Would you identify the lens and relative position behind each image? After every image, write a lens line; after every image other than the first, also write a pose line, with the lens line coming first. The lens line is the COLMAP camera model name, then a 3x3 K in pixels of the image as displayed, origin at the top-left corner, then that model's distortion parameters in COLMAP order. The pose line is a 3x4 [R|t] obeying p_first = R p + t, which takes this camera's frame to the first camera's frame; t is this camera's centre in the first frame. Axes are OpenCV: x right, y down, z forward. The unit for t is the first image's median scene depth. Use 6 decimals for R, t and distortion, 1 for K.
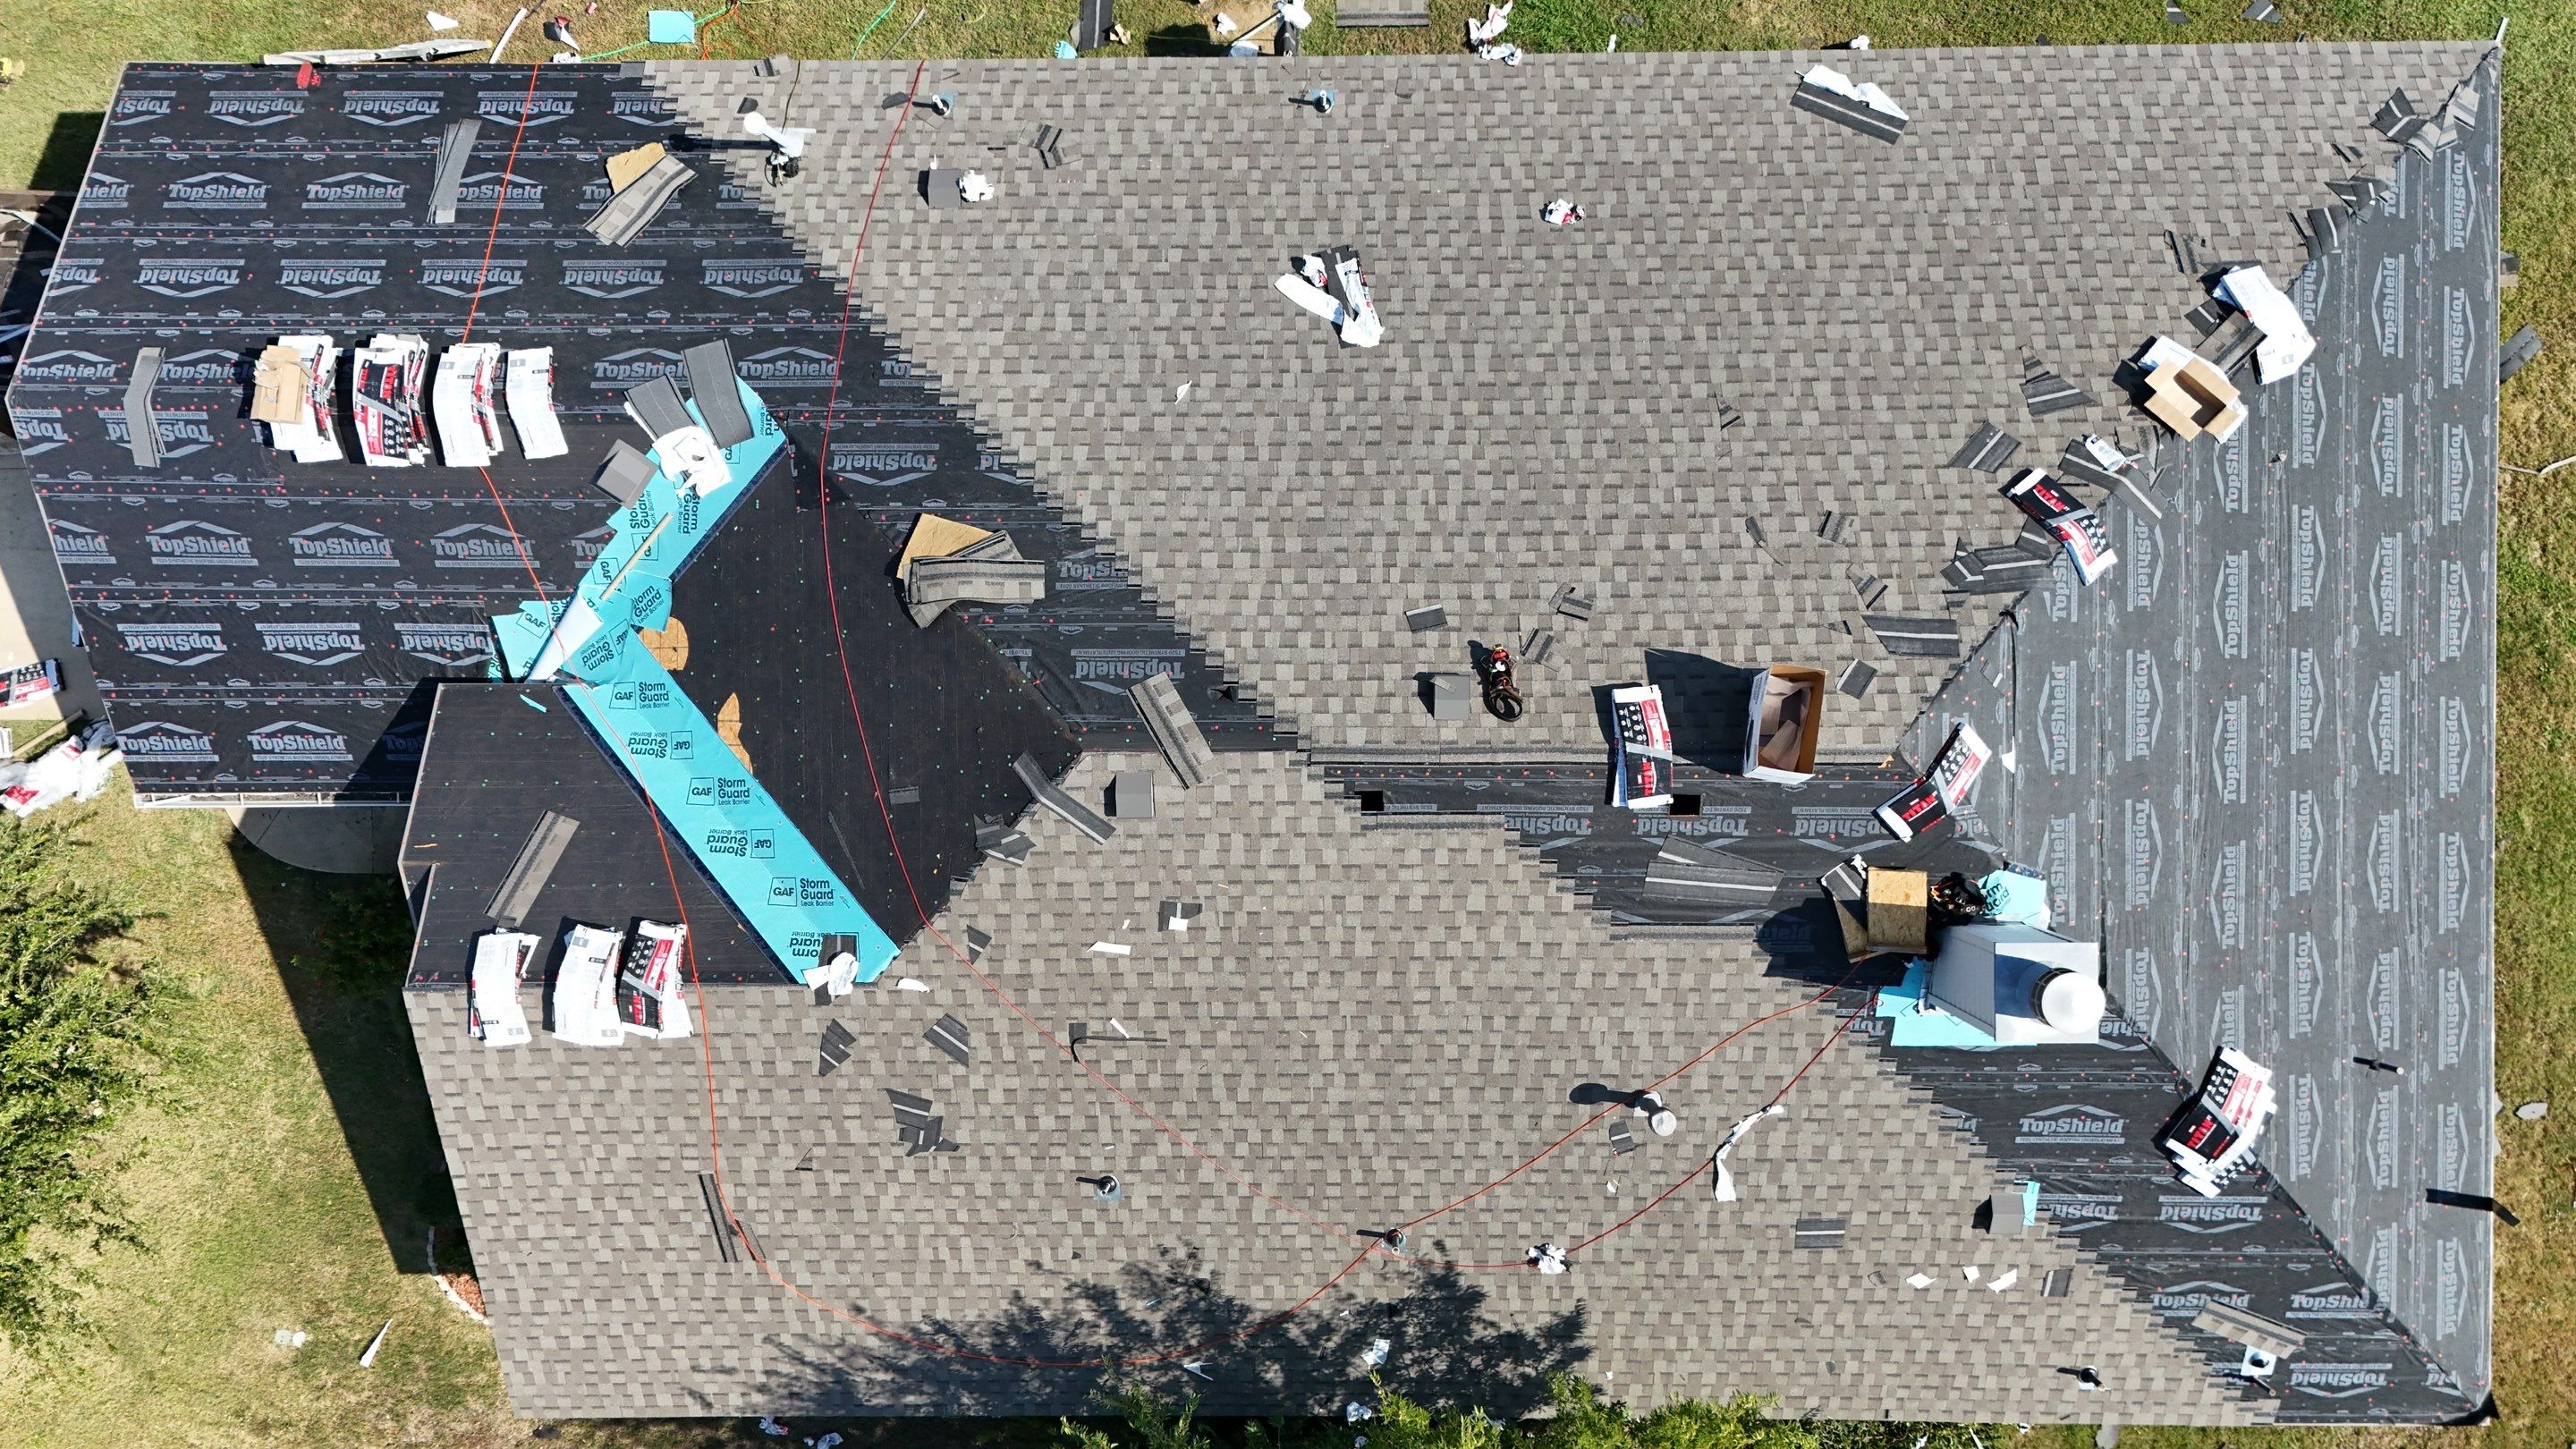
lens RADIAL K [[1895.7, 0, 1288.0], [0, 1895.7, 724.5], [0, 0, 1]] dist [0.075896, -0.073997]
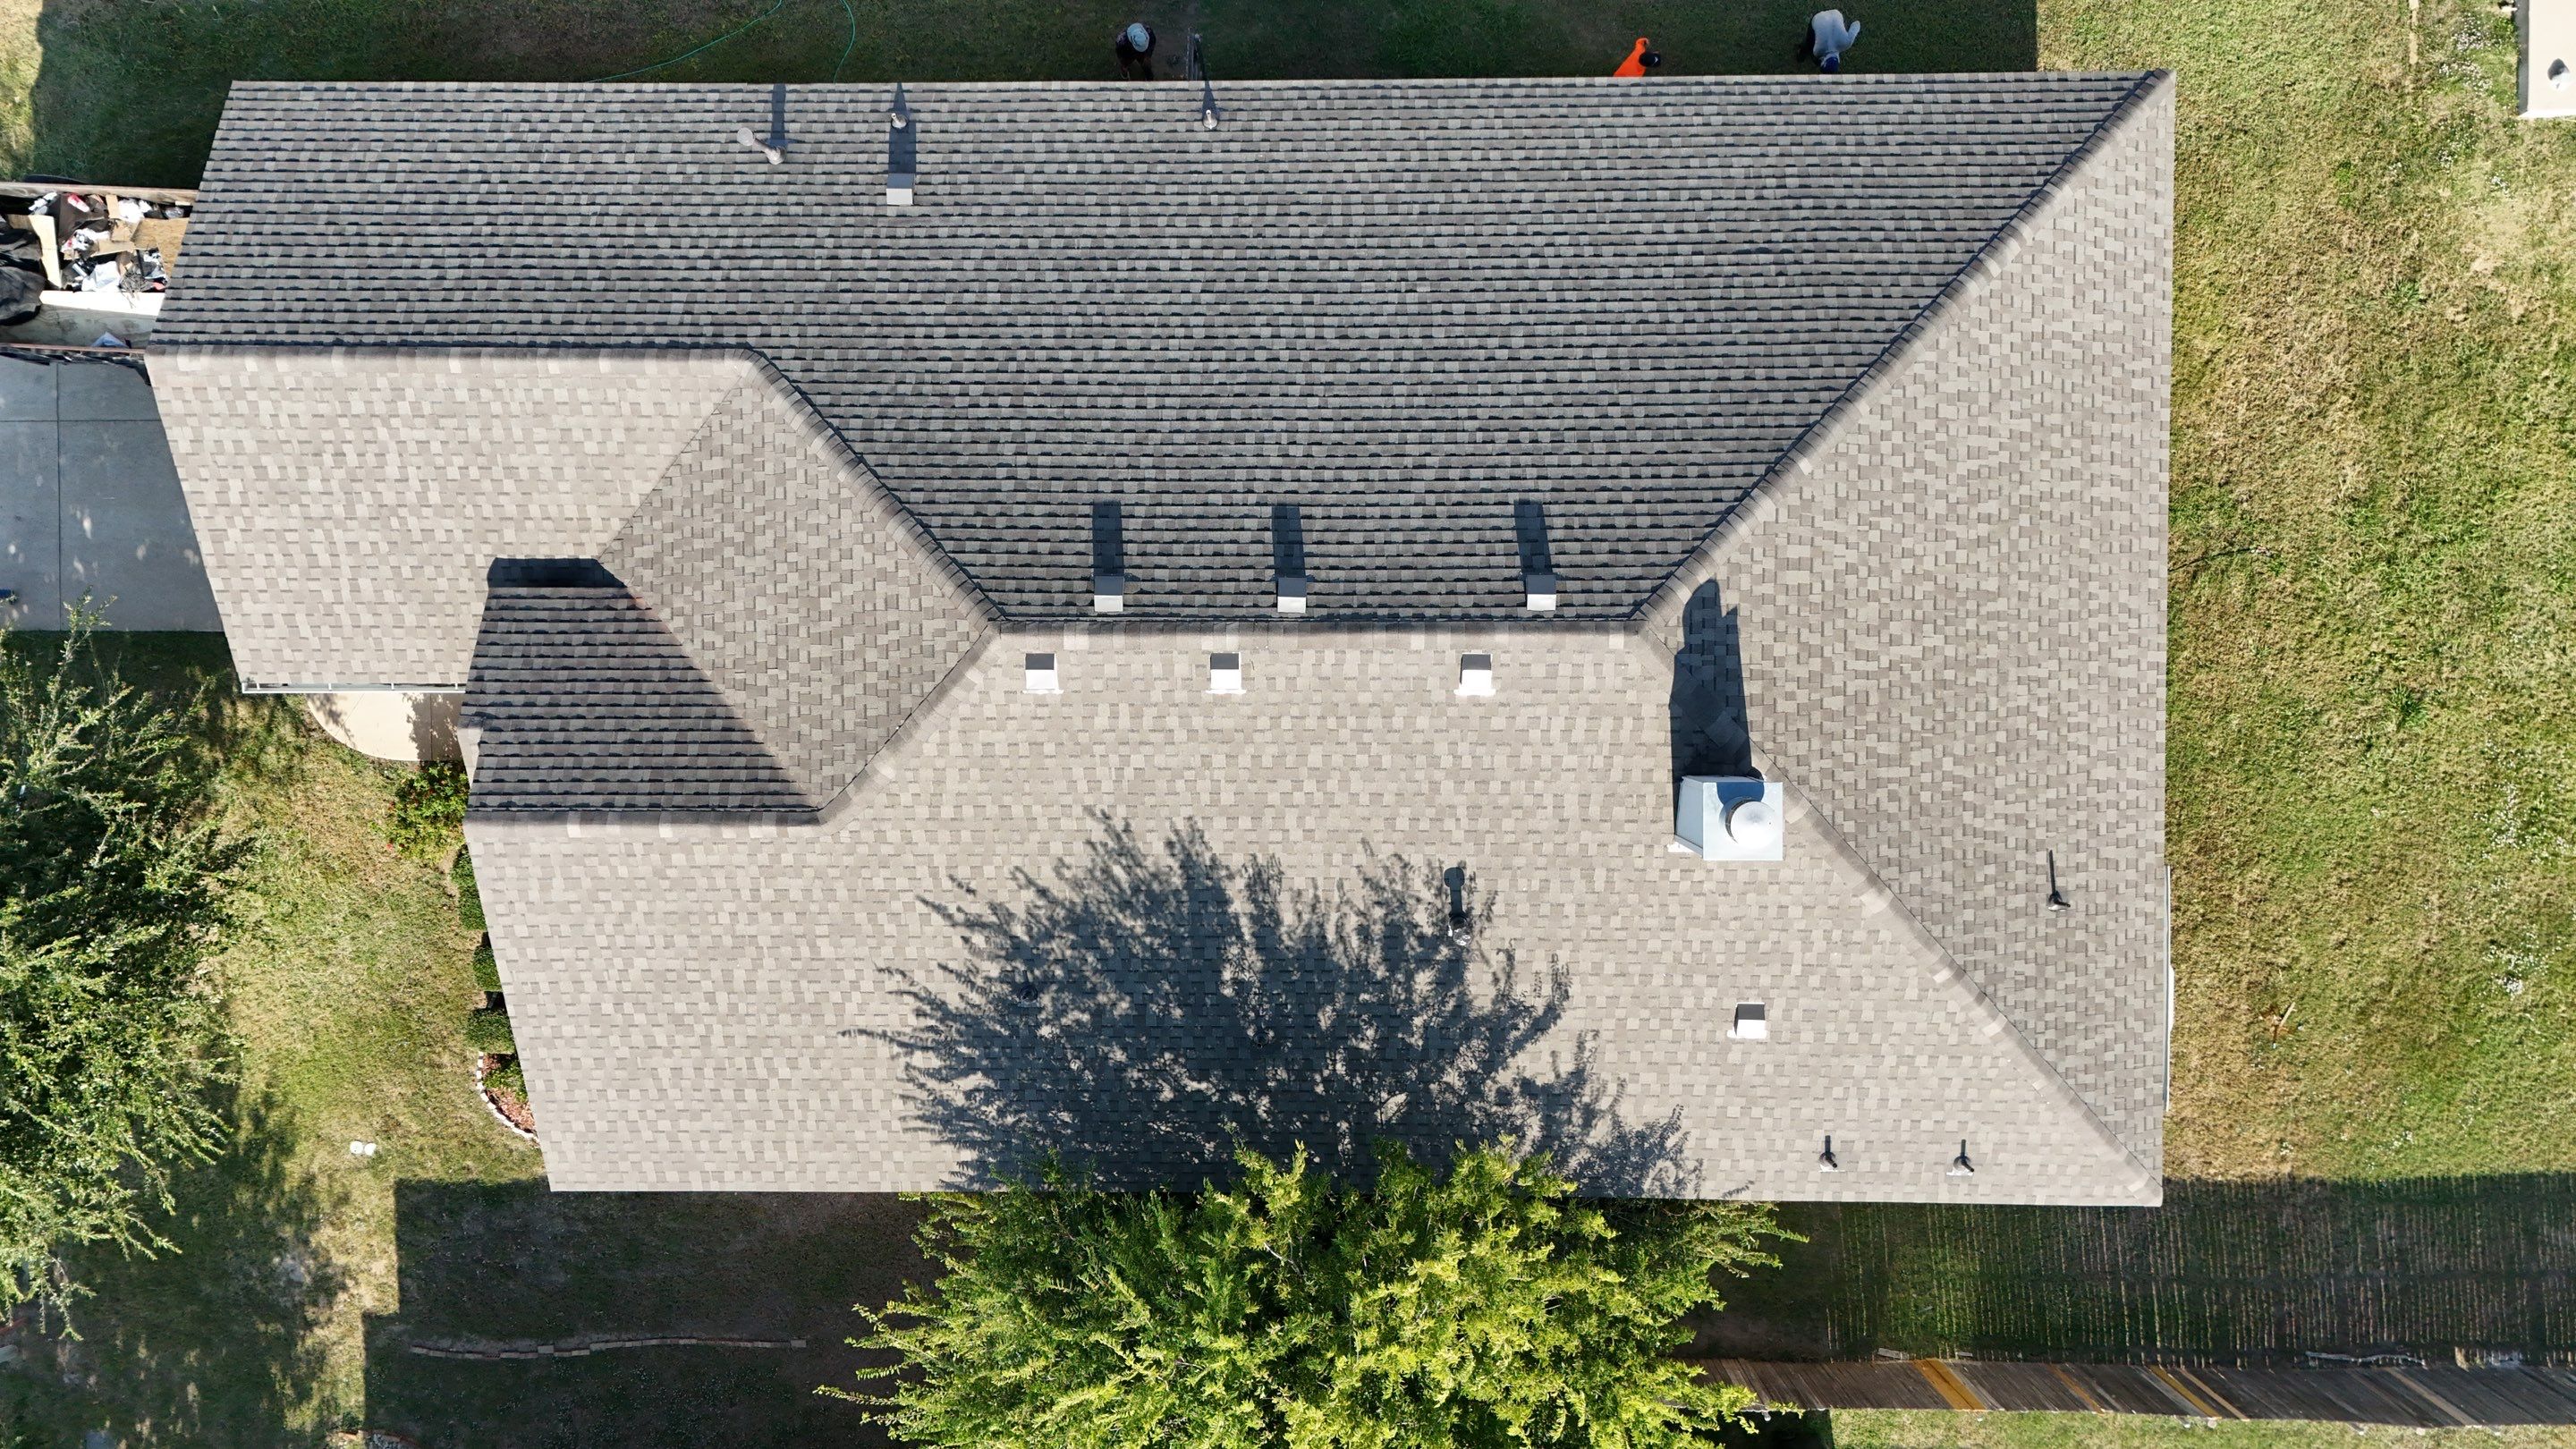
lens RADIAL K [[1895.7, 0, 1288.0], [0, 1895.7, 724.5], [0, 0, 1]] dist [0.075896, -0.073997]
pose [[0.999884, 0.006559, -0.013742, 0.089079], [-0.006530, 0.999976, 0.002144, 0.061160], [0.013756, -0.002054, 0.999903, -0.230999]]
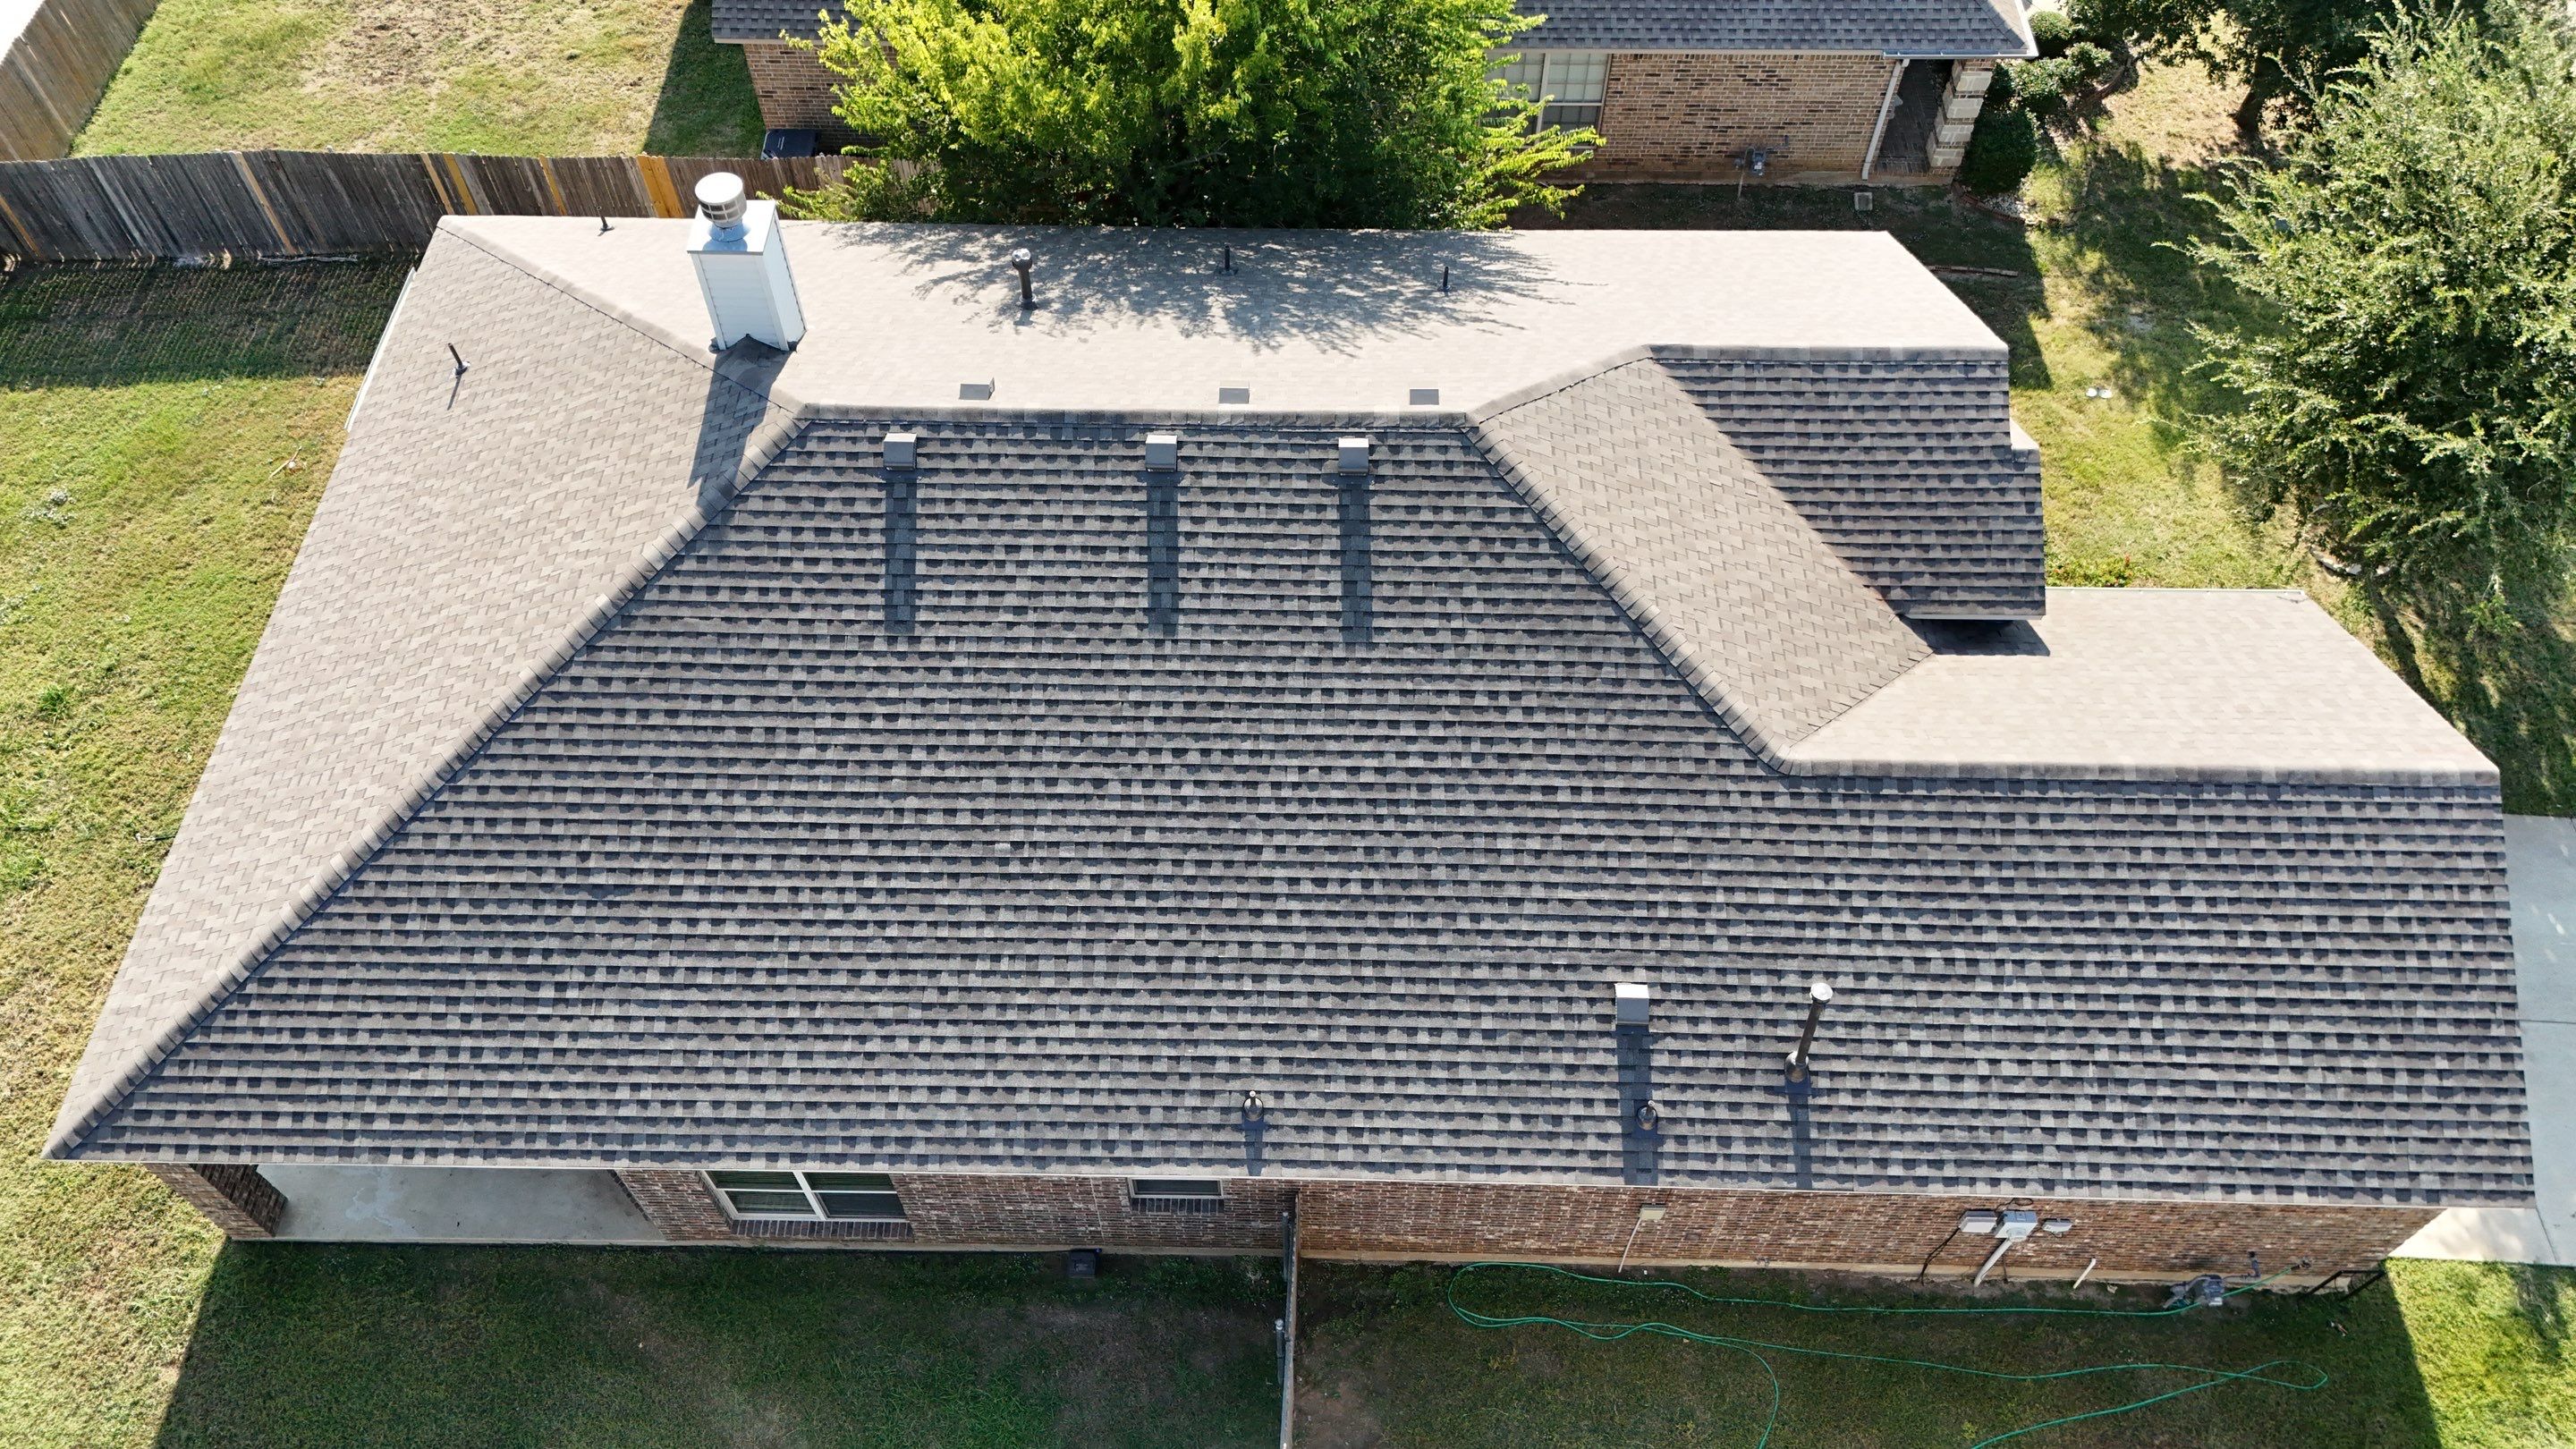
lens RADIAL K [[1894.6, 0, 1288.0], [0, 1894.6, 724.5], [0, 0, 1]] dist [0.097212, -0.118168]
pose [[-0.999547, -0.010620, 0.028156, -0.024983], [0.024693, -0.824233, 0.565712, -0.724827], [0.017199, 0.566151, 0.824122, 0.085902]]
